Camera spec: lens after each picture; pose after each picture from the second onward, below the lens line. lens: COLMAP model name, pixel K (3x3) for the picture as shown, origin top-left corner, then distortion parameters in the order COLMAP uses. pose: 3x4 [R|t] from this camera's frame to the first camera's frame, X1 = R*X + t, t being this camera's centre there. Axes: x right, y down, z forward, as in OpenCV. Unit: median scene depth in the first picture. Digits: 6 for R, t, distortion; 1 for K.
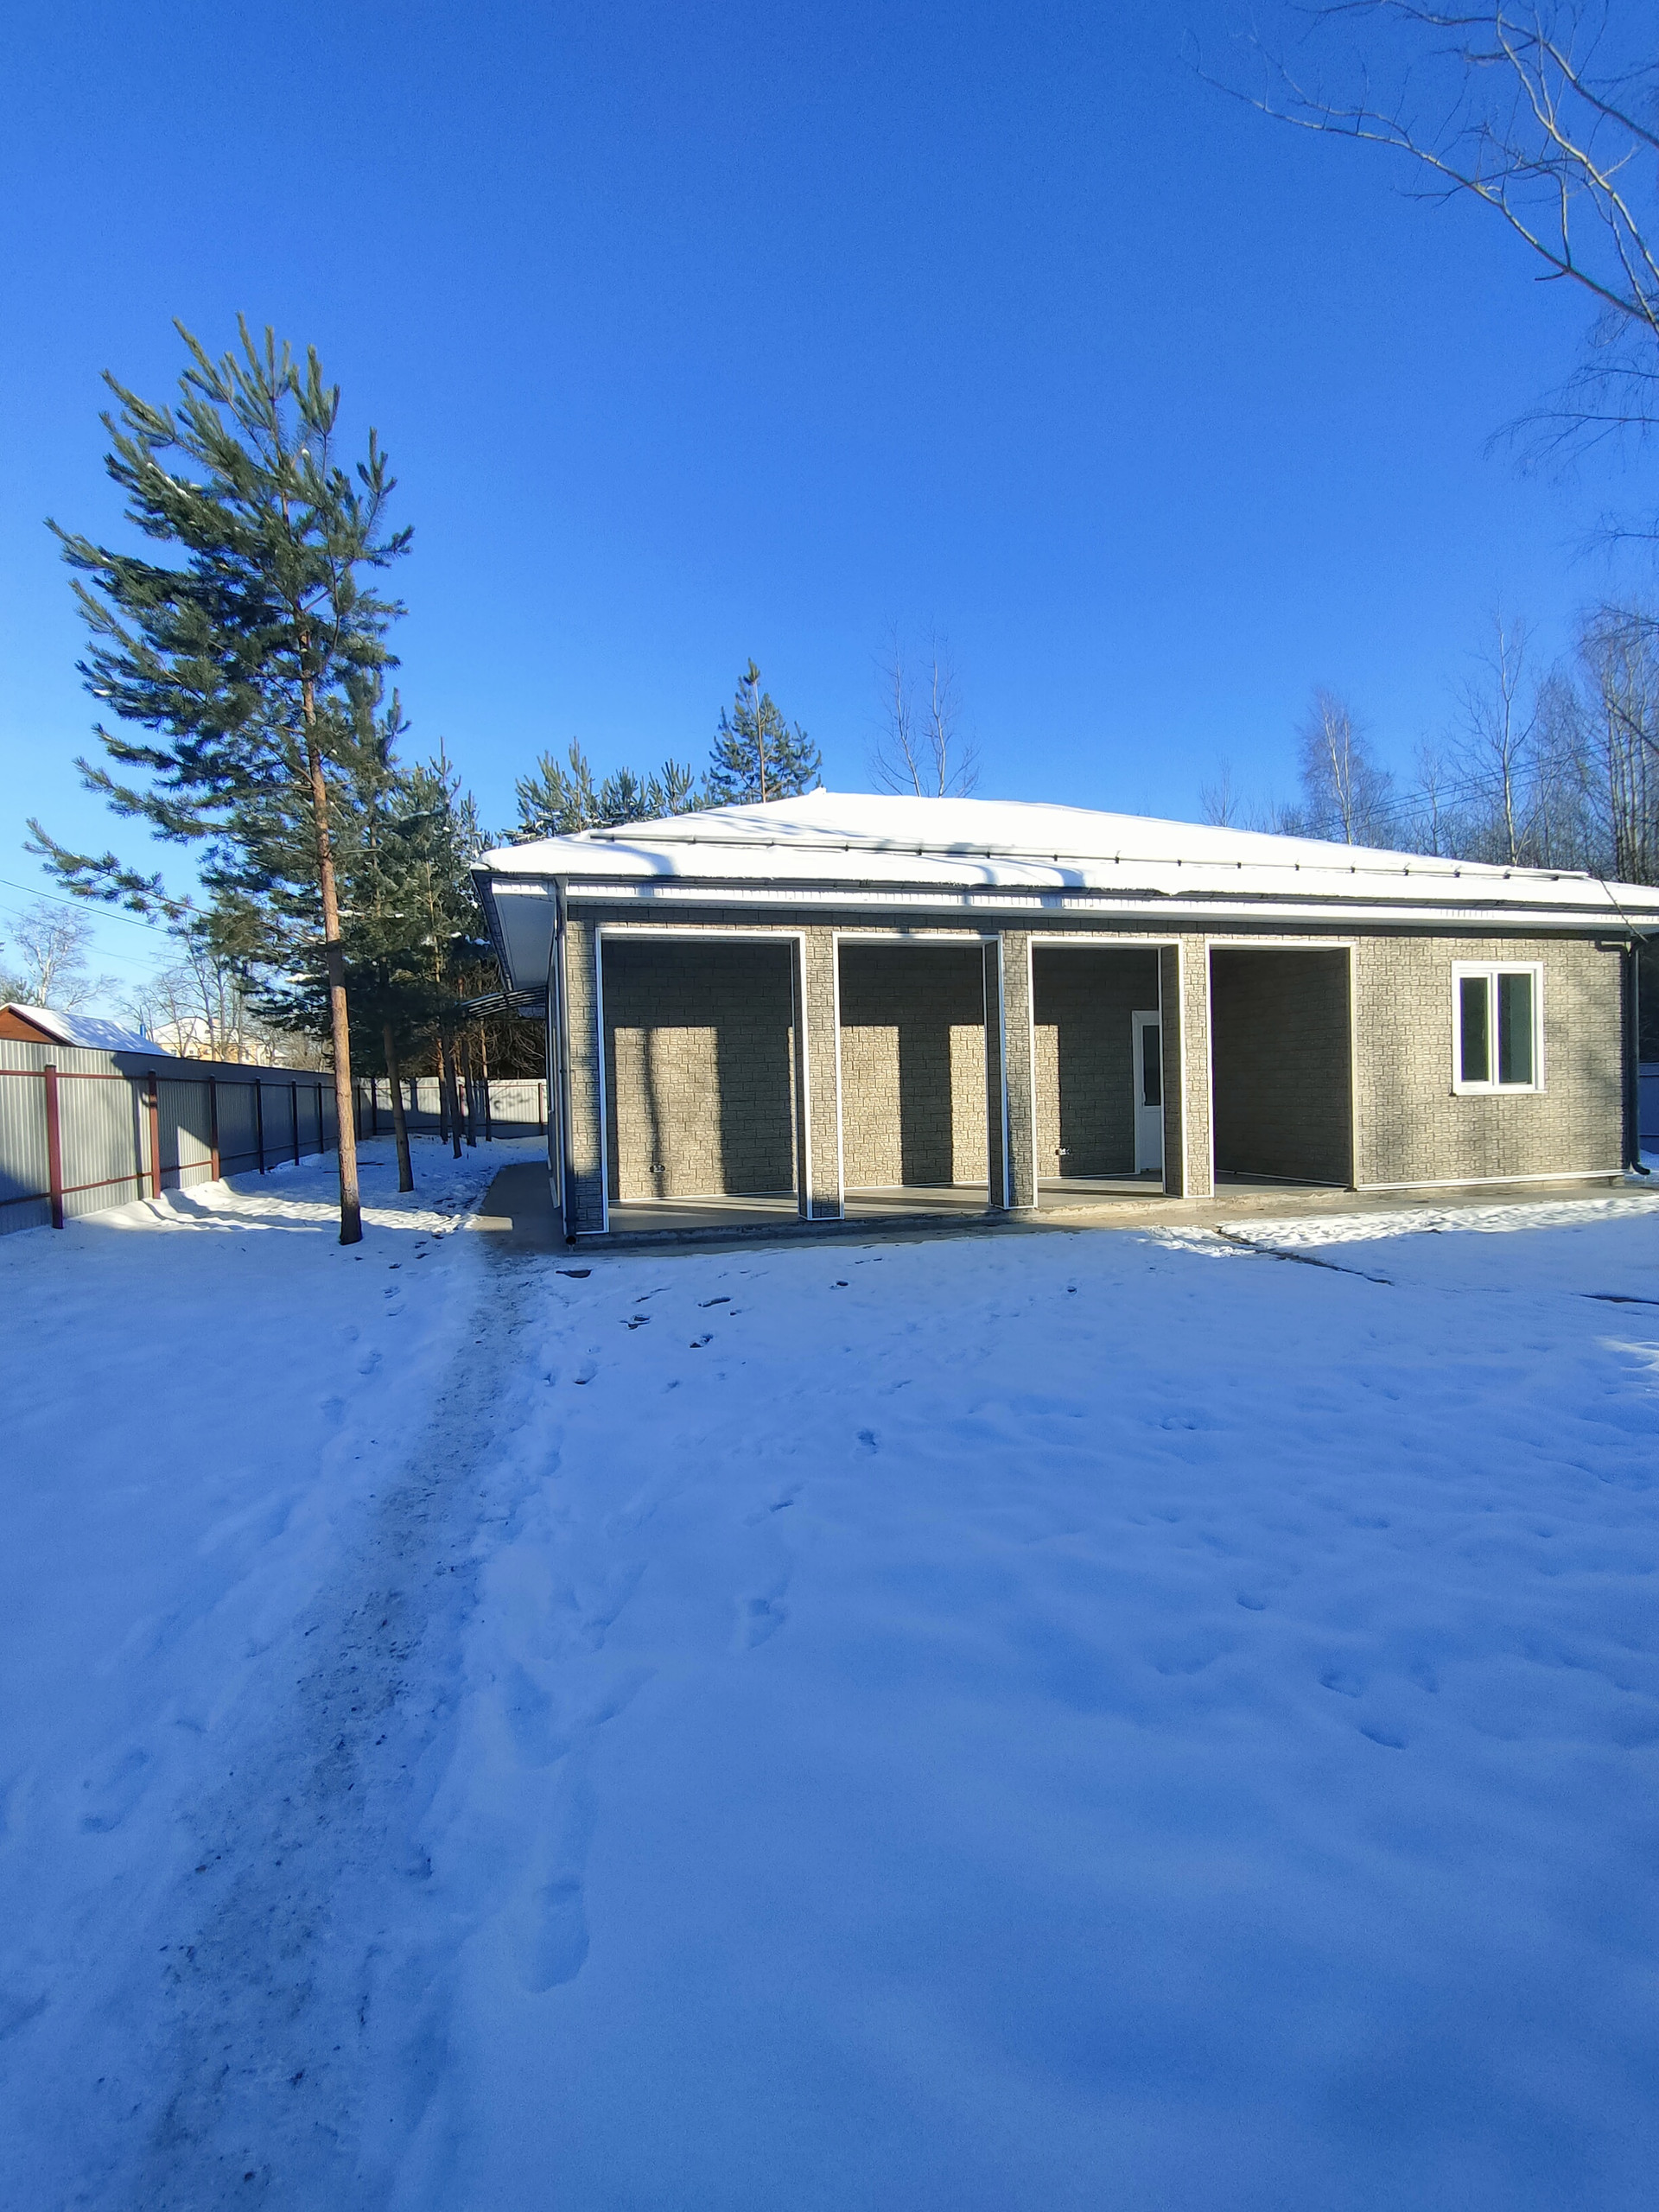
lens RADIAL K [[1025.4, 0, 829.5], [0, 1025.4, 1106.0], [0, 0, 1]] dist [-0.005484, -0.000108]
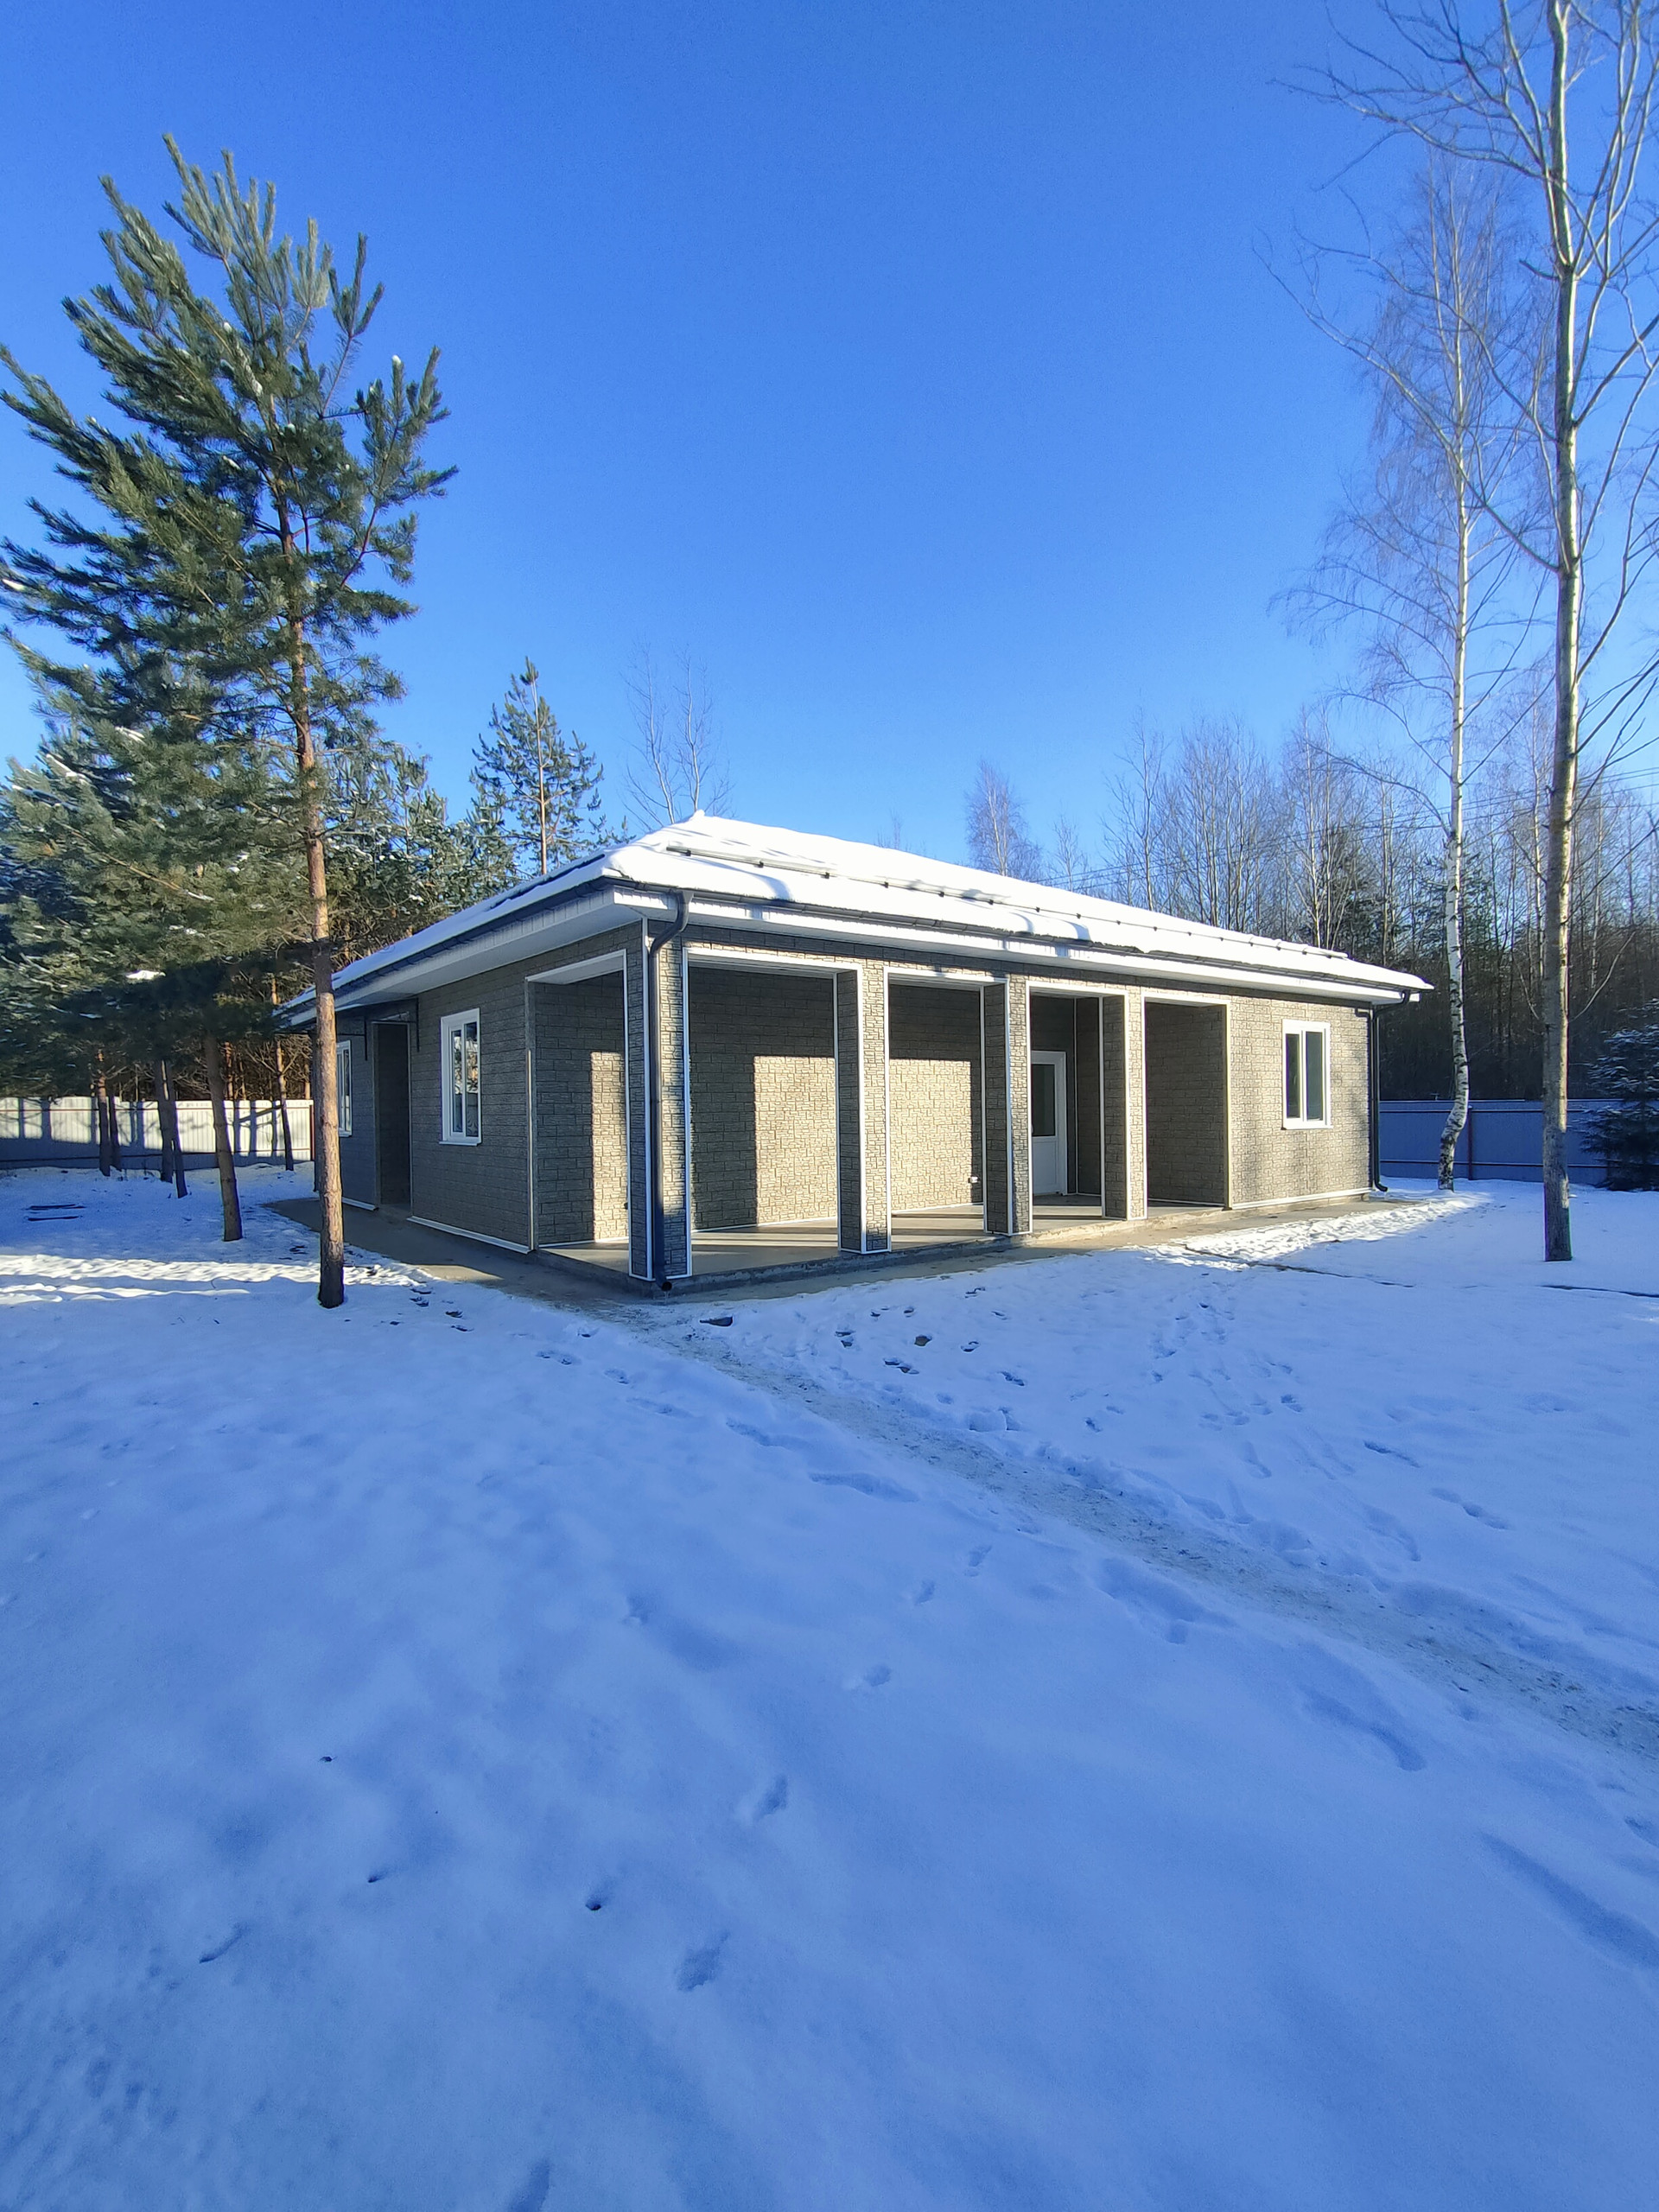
lens RADIAL K [[1028.2, 0, 819.7], [0, 1028.2, 1105.1], [0, 0, 1]] dist [-0.001978, 0.001112]
pose [[0.925424, 0.012641, 0.378722, -0.397762], [-0.003081, 0.999661, -0.025839, -0.006375], [-0.378920, 0.022745, 0.925150, 0.080886]]
